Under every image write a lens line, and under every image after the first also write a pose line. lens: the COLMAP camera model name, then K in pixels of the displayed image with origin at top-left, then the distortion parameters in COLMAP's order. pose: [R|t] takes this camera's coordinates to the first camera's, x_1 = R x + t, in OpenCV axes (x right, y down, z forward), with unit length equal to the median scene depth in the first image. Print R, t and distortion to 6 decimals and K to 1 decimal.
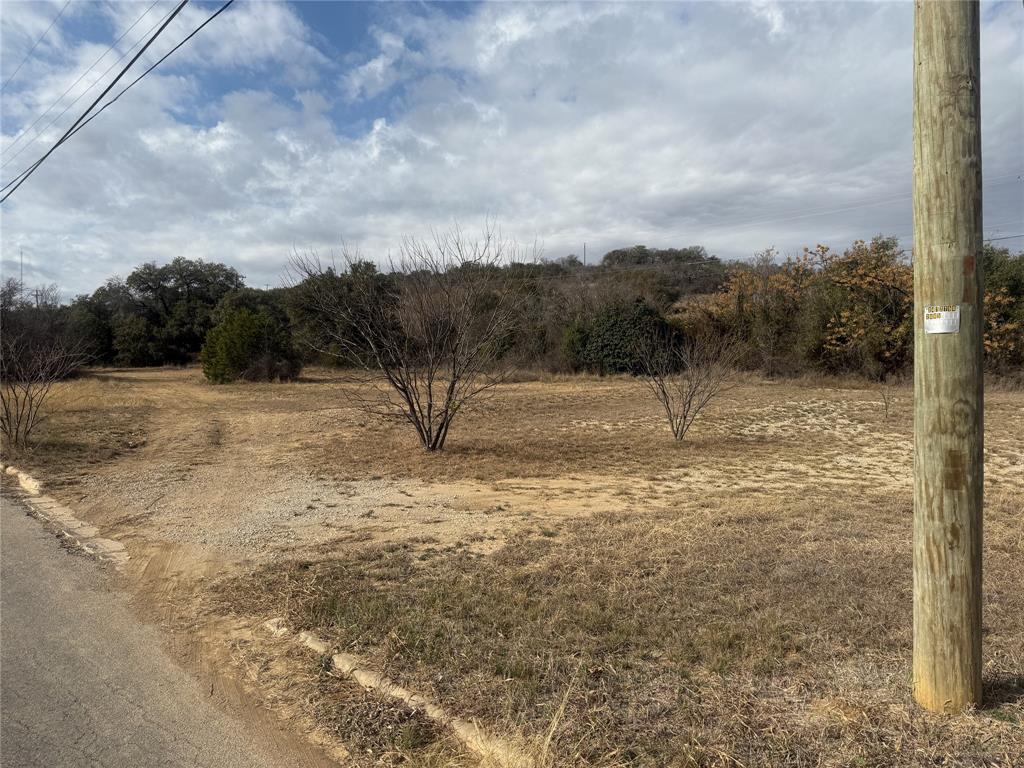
lens RADIAL K [[718.1, 0, 505.7], [0, 718.1, 388.3], [0, 0, 1]] dist [0.131796, -0.174811]
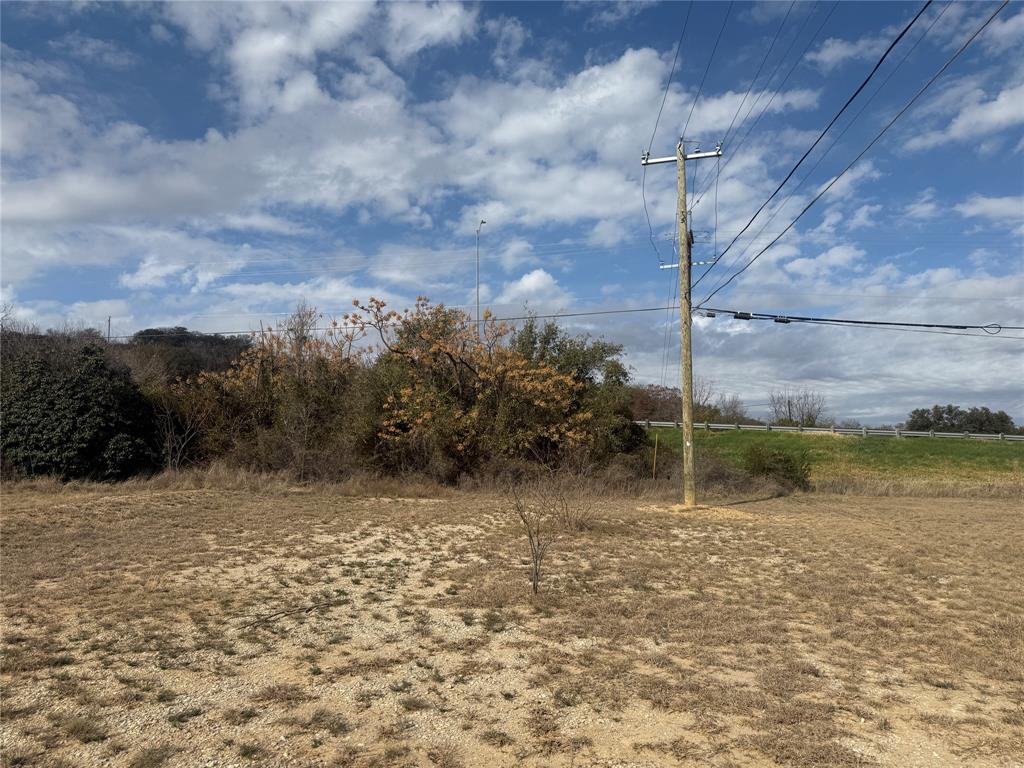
lens RADIAL K [[718.1, 0, 505.7], [0, 718.1, 388.3], [0, 0, 1]] dist [0.131796, -0.174811]
pose [[0.831739, 0.060877, 0.551819, 0.154426], [0.016387, 0.990844, -0.134011, -0.007728], [-0.554925, 0.120505, 0.823126, 0.364381]]
